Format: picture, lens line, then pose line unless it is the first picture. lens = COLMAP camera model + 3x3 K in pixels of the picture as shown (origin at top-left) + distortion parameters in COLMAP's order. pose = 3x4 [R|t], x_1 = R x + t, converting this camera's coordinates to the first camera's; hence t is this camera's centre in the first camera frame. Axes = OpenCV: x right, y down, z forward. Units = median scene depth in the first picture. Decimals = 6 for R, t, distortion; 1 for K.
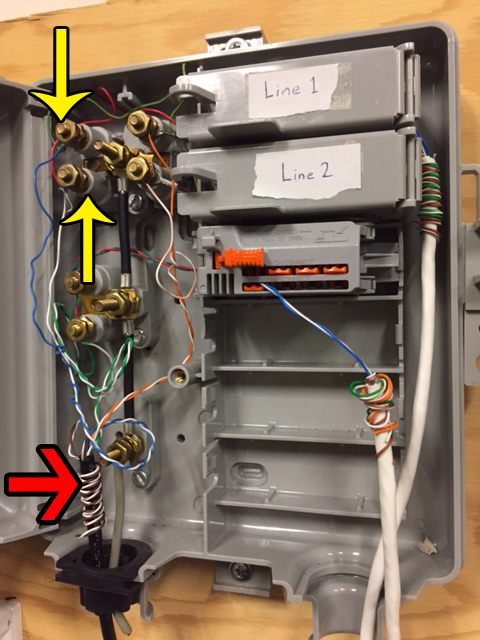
lens RADIAL K [[557.1, 0, 240.0], [0, 557.1, 320.0], [0, 0, 1]] dist [0.099092, -0.199846]
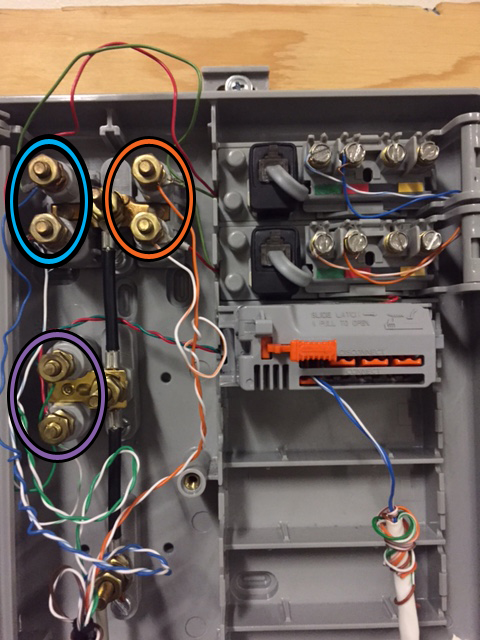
lens RADIAL K [[557.1, 0, 240.0], [0, 557.1, 320.0], [0, 0, 1]] dist [0.099092, -0.199846]
pose [[0.959480, 0.000942, 0.281774, -0.262312], [0.007336, 0.999572, -0.028322, -0.106425], [-0.281680, 0.029241, 0.959063, 0.192038]]
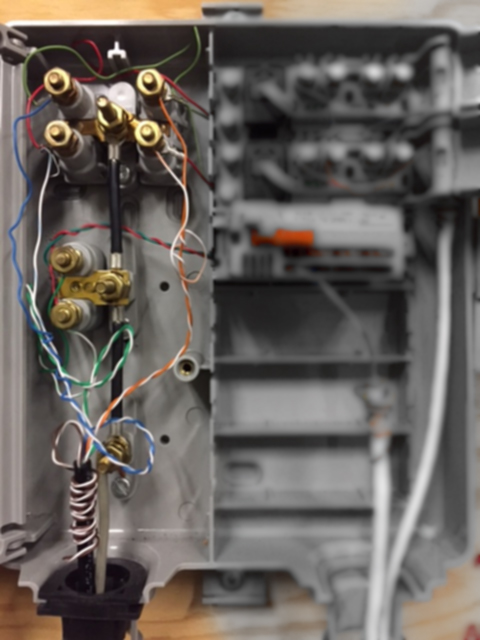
lens RADIAL K [[557.1, 0, 240.0], [0, 557.1, 320.0], [0, 0, 1]] dist [0.099092, -0.199846]
pose [[0.956745, 0.013761, 0.290601, -0.281362], [-0.007821, 0.999736, -0.021593, 0.040900], [-0.290822, 0.018386, 0.956601, 0.106772]]
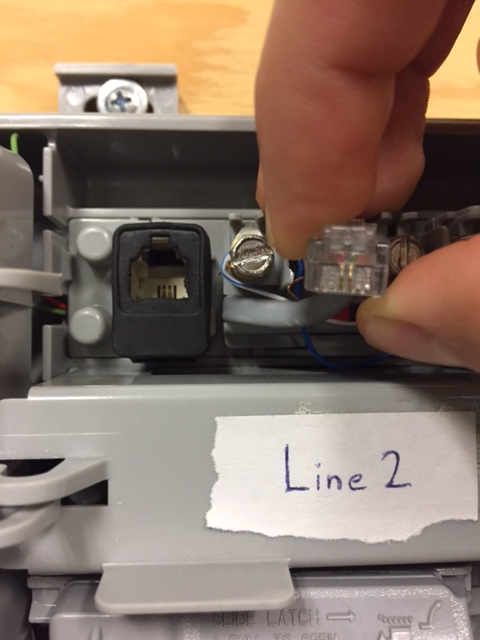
lens RADIAL K [[557.1, 0, 240.0], [0, 557.1, 320.0], [0, 0, 1]] dist [0.099092, -0.199846]
pose [[0.947868, 0.009270, 0.318530, -0.066943], [-0.005708, 0.999910, -0.012113, -0.305229], [-0.318613, 0.009663, 0.947836, 0.539242]]
